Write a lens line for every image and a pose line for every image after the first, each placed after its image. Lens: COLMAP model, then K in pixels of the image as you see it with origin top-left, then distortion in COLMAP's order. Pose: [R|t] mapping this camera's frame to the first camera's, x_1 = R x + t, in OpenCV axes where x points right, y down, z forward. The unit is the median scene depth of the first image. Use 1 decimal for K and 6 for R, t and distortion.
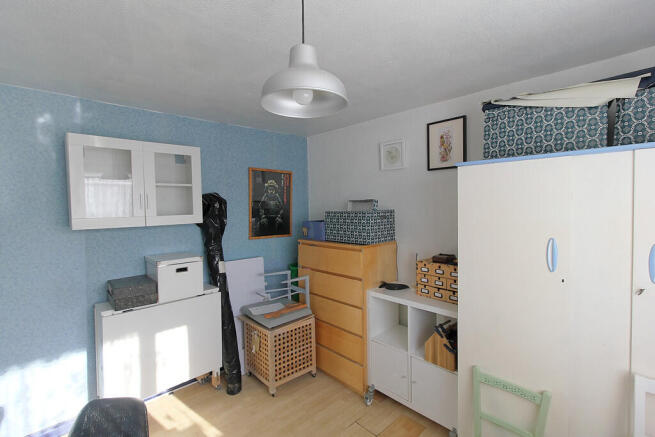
lens RADIAL K [[303.8, 0, 328.0], [0, 303.8, 216.4], [0, 0, 1]] dist [0.005478, 0.000677]
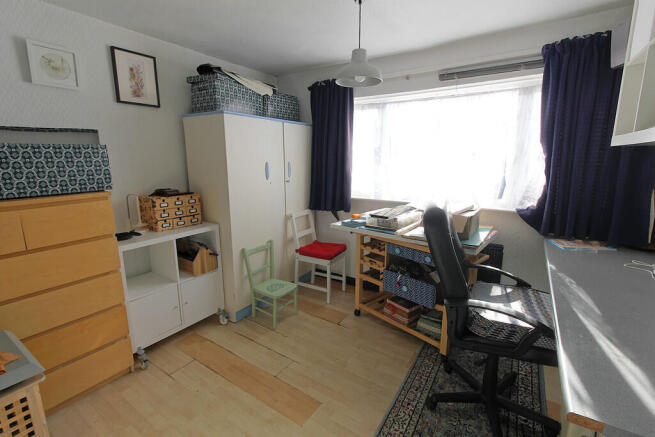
lens RADIAL K [[303.8, 0, 327.4], [0, 303.8, 215.3], [0, 0, 1]] dist [0.005478, 0.000677]
pose [[-0.224894, -0.178740, 0.957849, -0.769722], [0.032895, 0.981078, 0.190798, 0.027278], [-0.973828, 0.074418, -0.214759, 0.643295]]
